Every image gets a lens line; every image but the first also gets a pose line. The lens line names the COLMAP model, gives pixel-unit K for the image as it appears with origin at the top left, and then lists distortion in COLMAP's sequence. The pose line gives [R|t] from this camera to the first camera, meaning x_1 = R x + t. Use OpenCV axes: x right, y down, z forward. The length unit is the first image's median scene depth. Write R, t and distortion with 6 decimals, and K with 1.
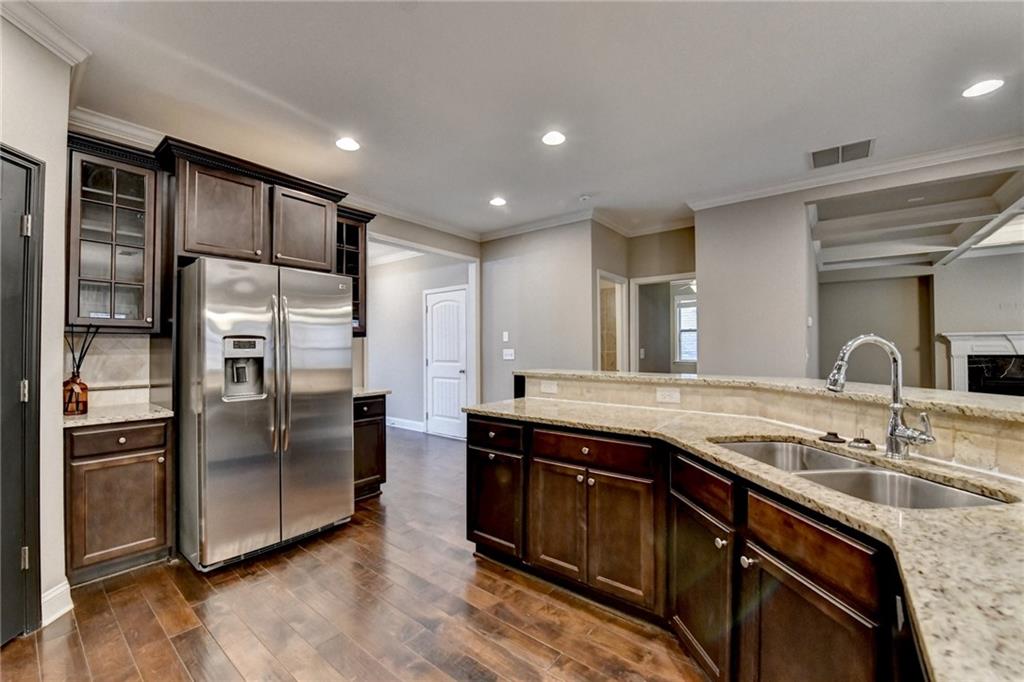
lens RADIAL K [[411.2, 0, 501.6], [0, 411.2, 345.0], [0, 0, 1]] dist [-0.017756, -0.000804]
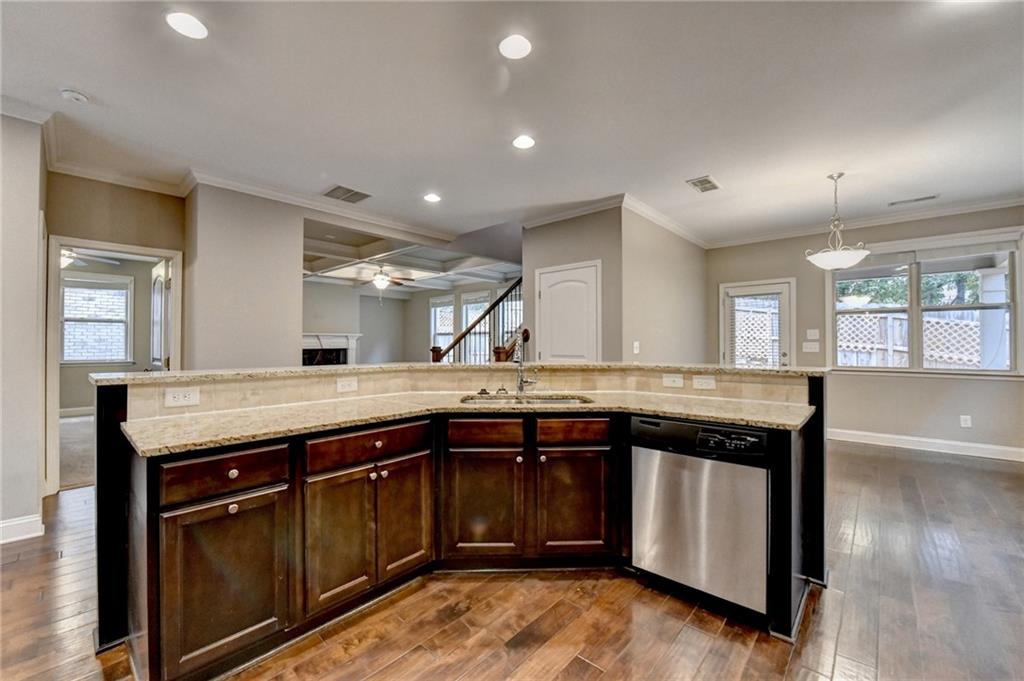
lens RADIAL K [[411.2, 0, 501.6], [0, 411.2, 344.5], [0, 0, 1]] dist [-0.017756, -0.000804]
pose [[0.061852, 0.002068, 0.998083, -0.658582], [-0.005932, 0.999981, -0.001704, 0.021510], [-0.998068, -0.005815, 0.061864, 0.589172]]
